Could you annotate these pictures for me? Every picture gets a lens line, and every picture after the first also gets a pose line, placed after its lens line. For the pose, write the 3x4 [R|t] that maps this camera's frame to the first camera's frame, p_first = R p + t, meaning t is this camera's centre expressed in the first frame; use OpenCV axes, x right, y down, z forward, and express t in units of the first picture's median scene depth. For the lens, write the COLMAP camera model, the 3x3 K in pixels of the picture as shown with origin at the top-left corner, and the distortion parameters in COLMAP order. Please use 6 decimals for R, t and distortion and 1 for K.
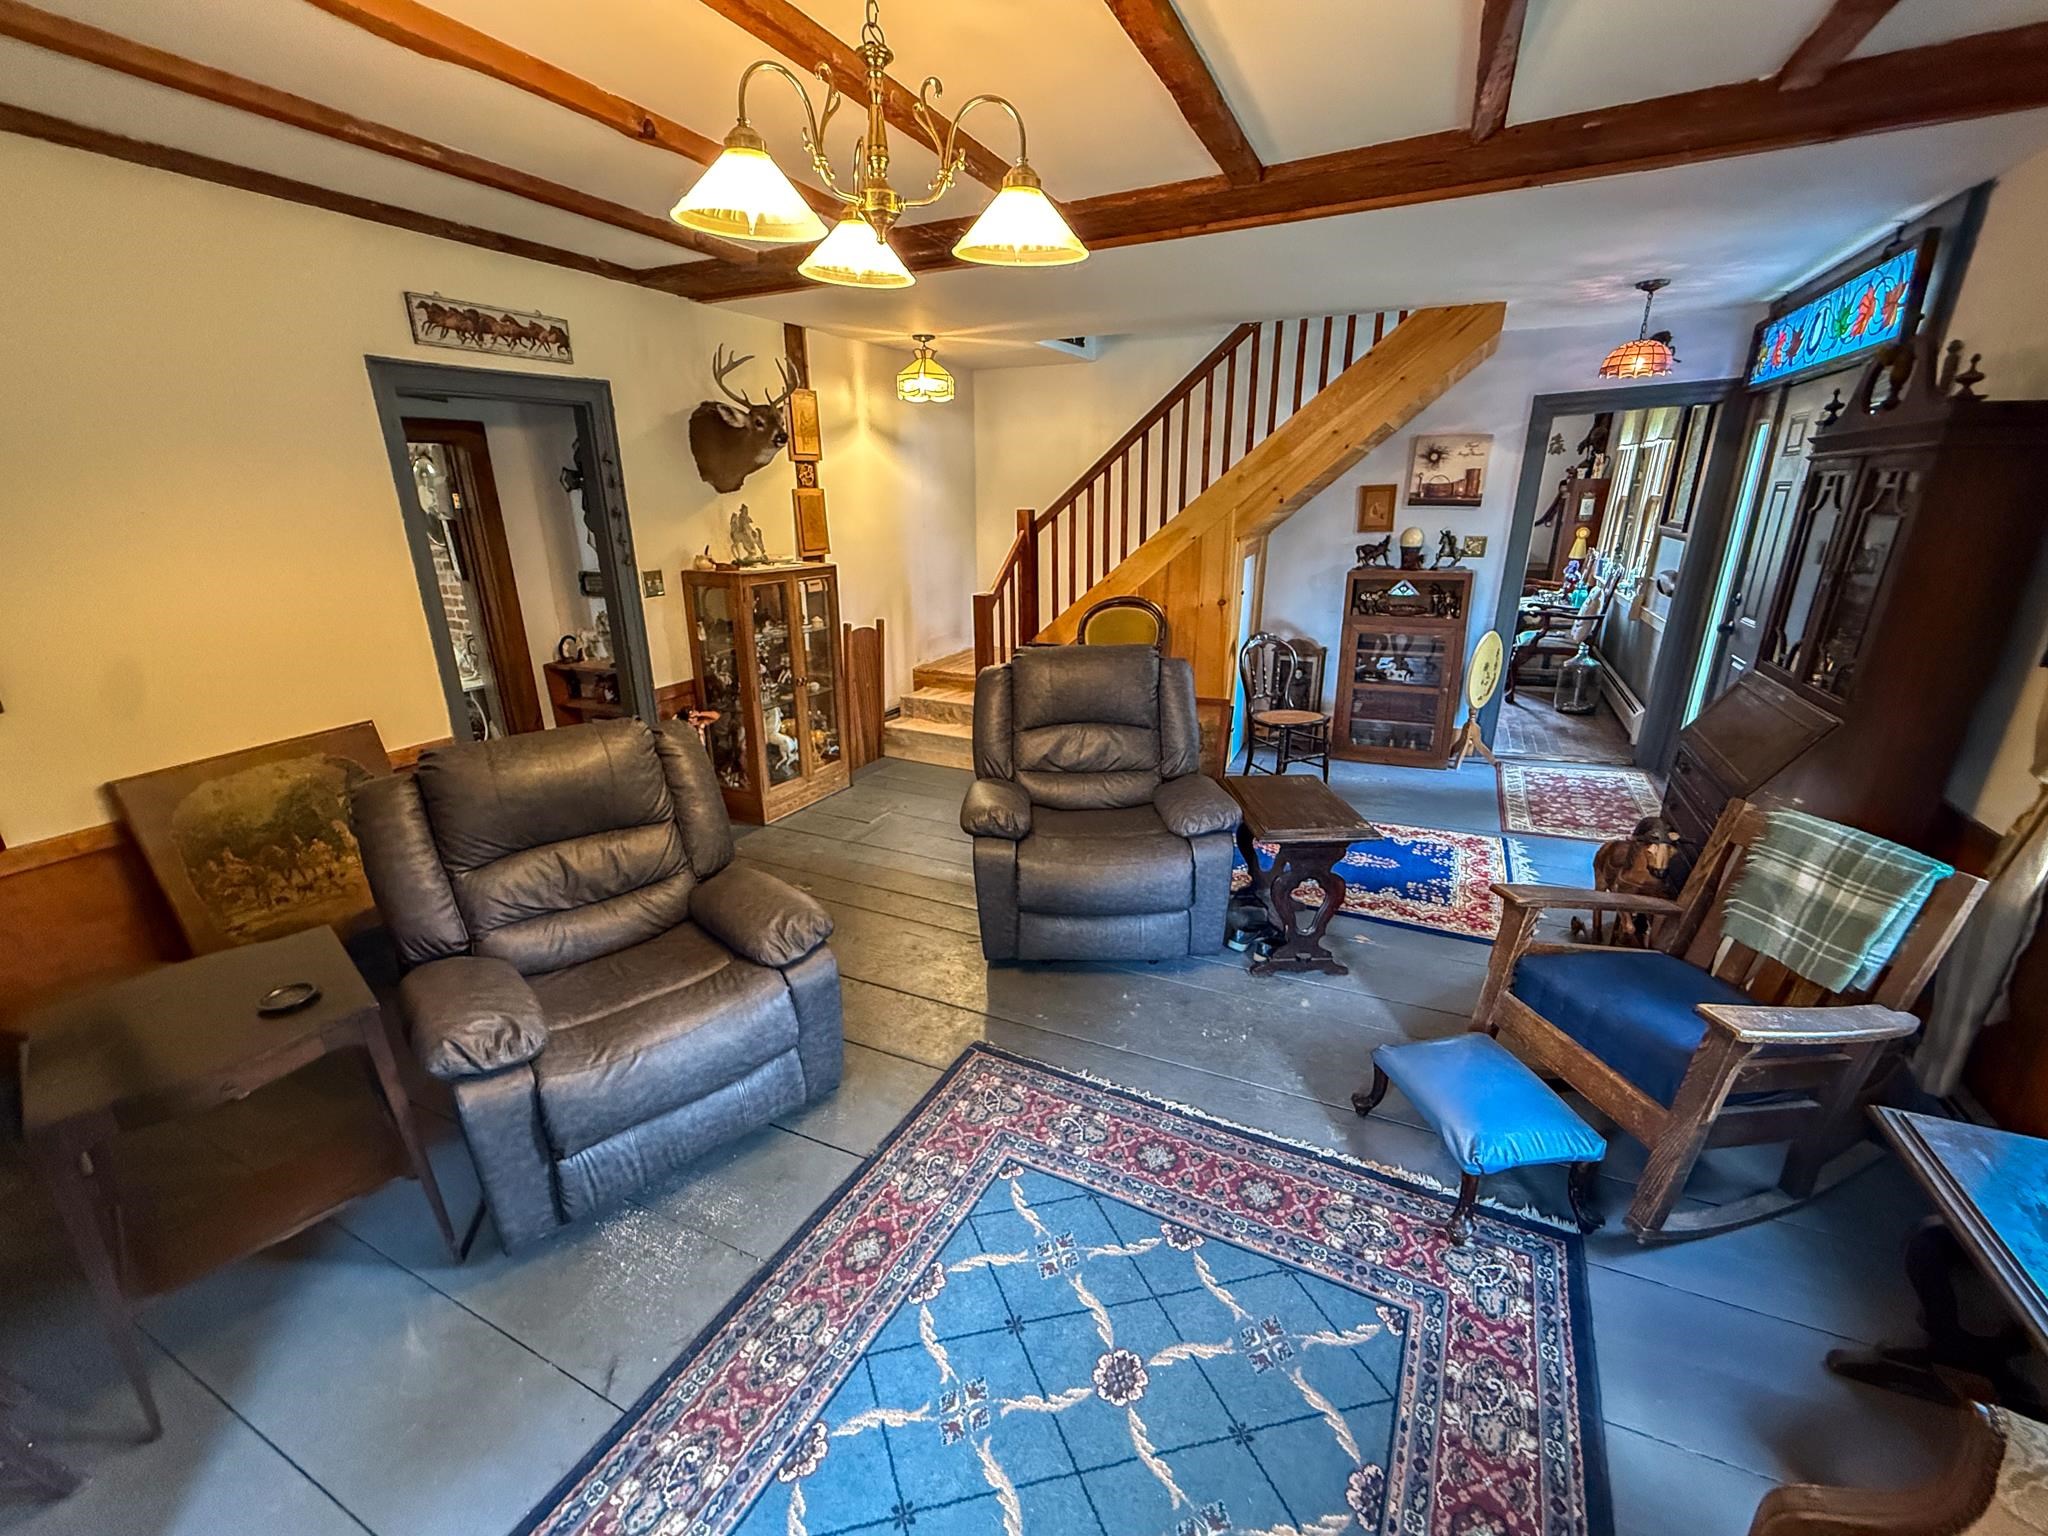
lens RADIAL K [[828.1, 0, 1024.0], [0, 828.1, 768.0], [0, 0, 1]] dist [0.001355, 0.000072]
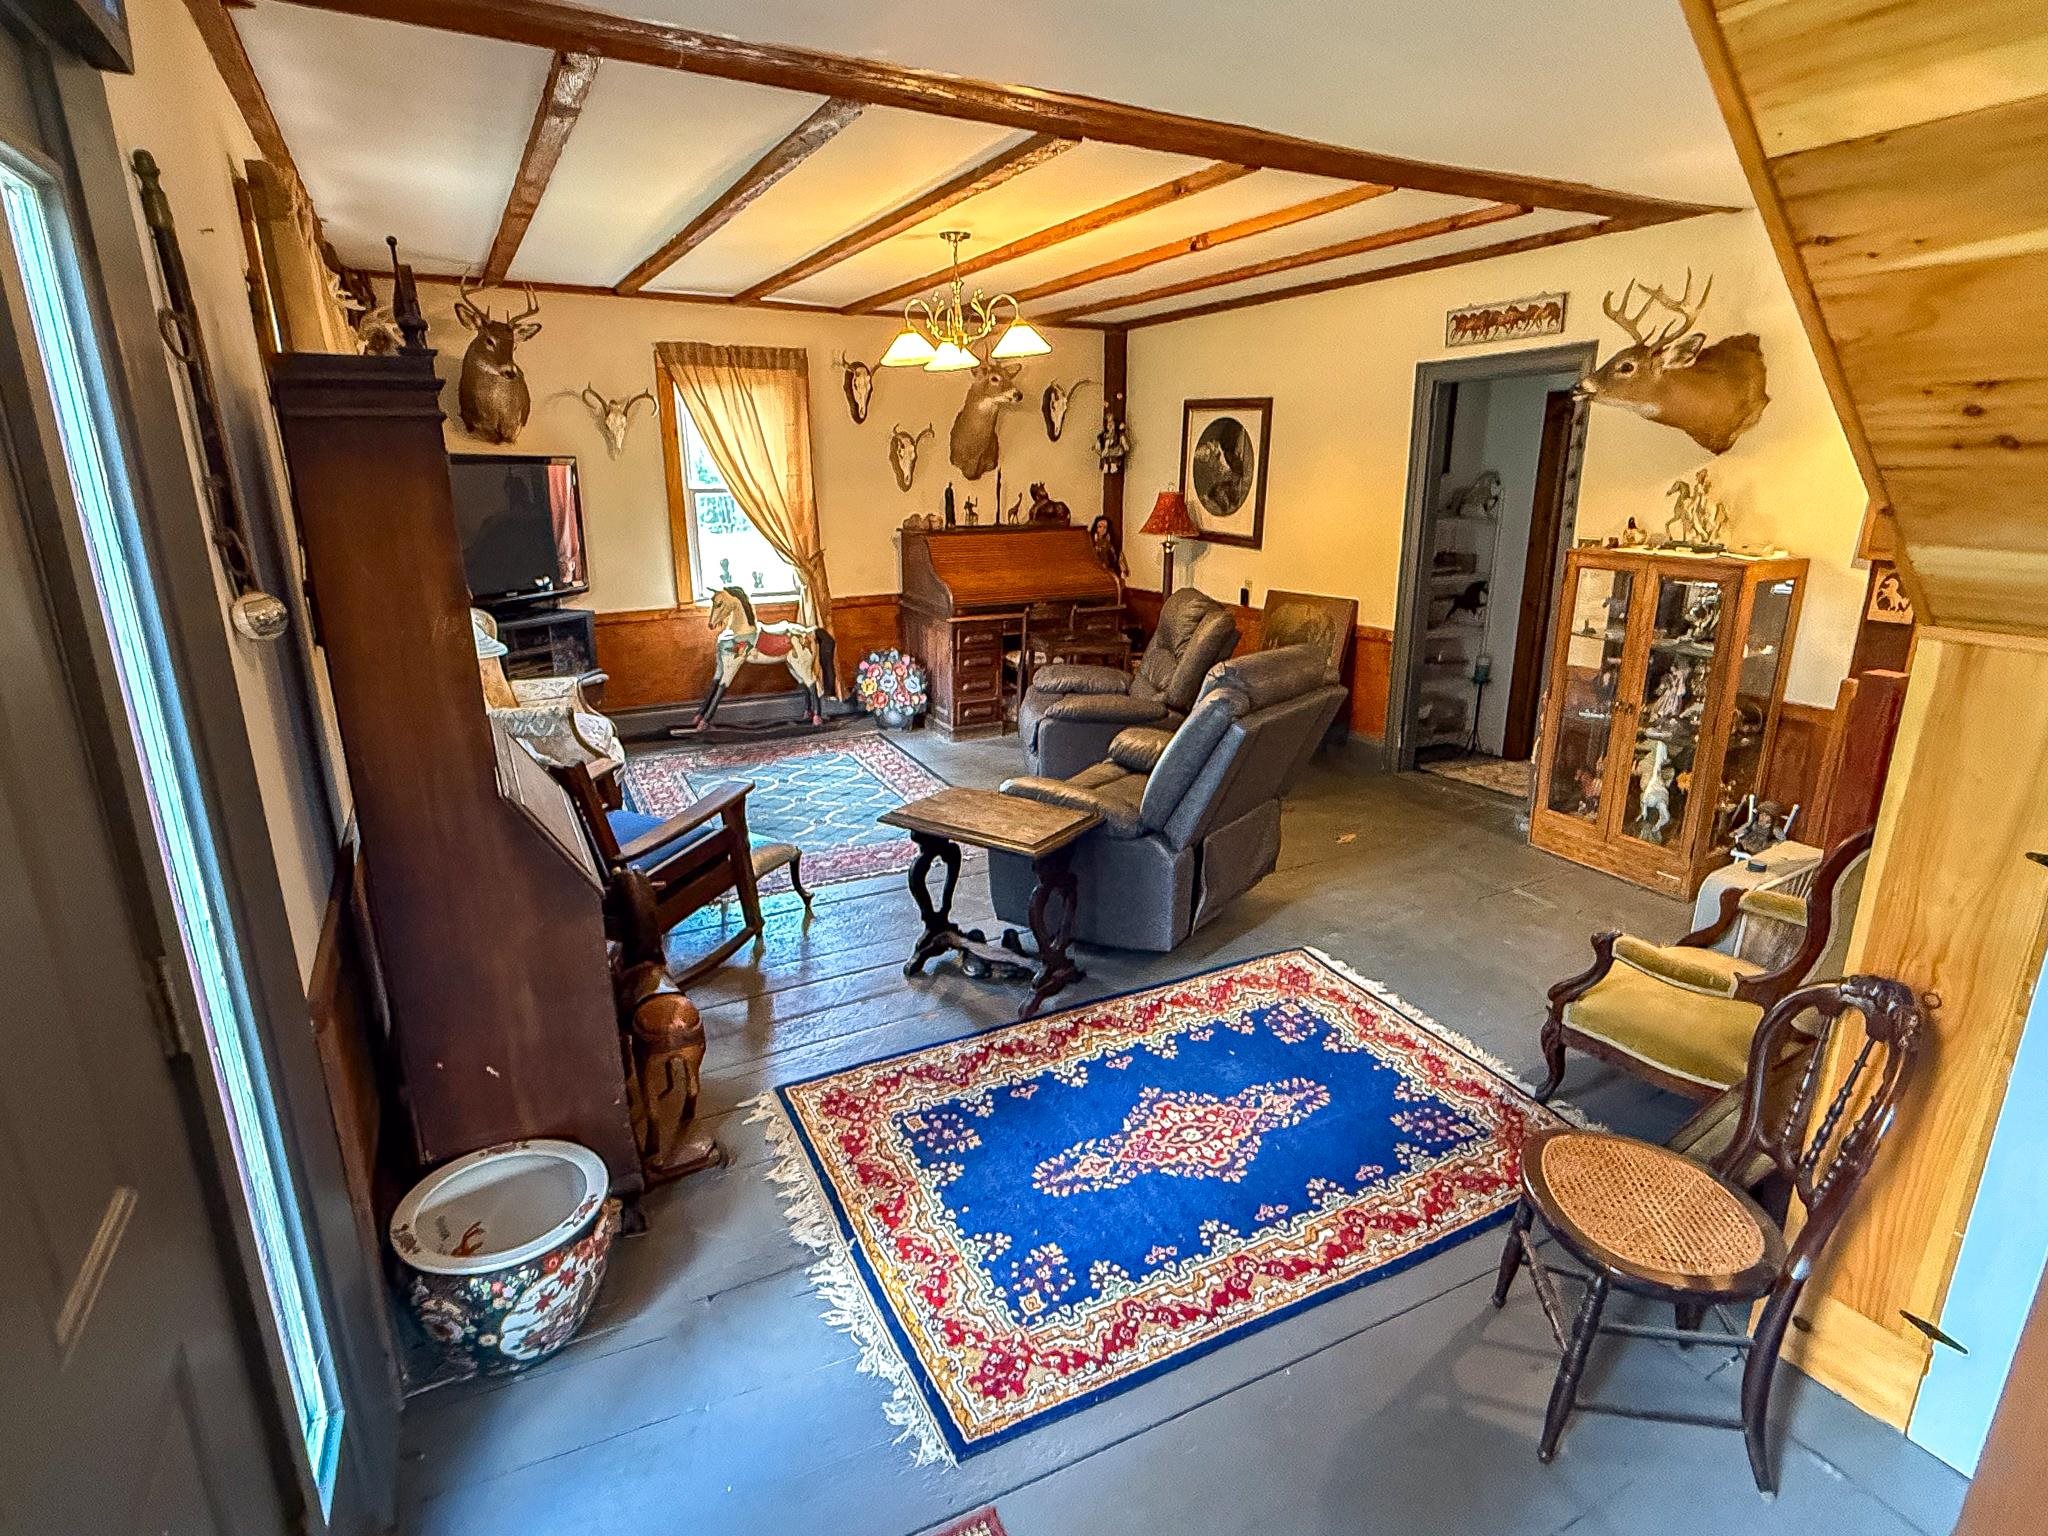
lens RADIAL K [[1054.1, 0, 1024.0], [0, 1054.1, 768.0], [0, 0, 1]] dist [-0.001165, -0.000133]
pose [[-0.581506, 0.240864, -0.777068, 1.029580], [-0.244479, 0.859280, 0.449298, -0.454615], [0.775939, 0.451246, -0.440790, 1.329140]]
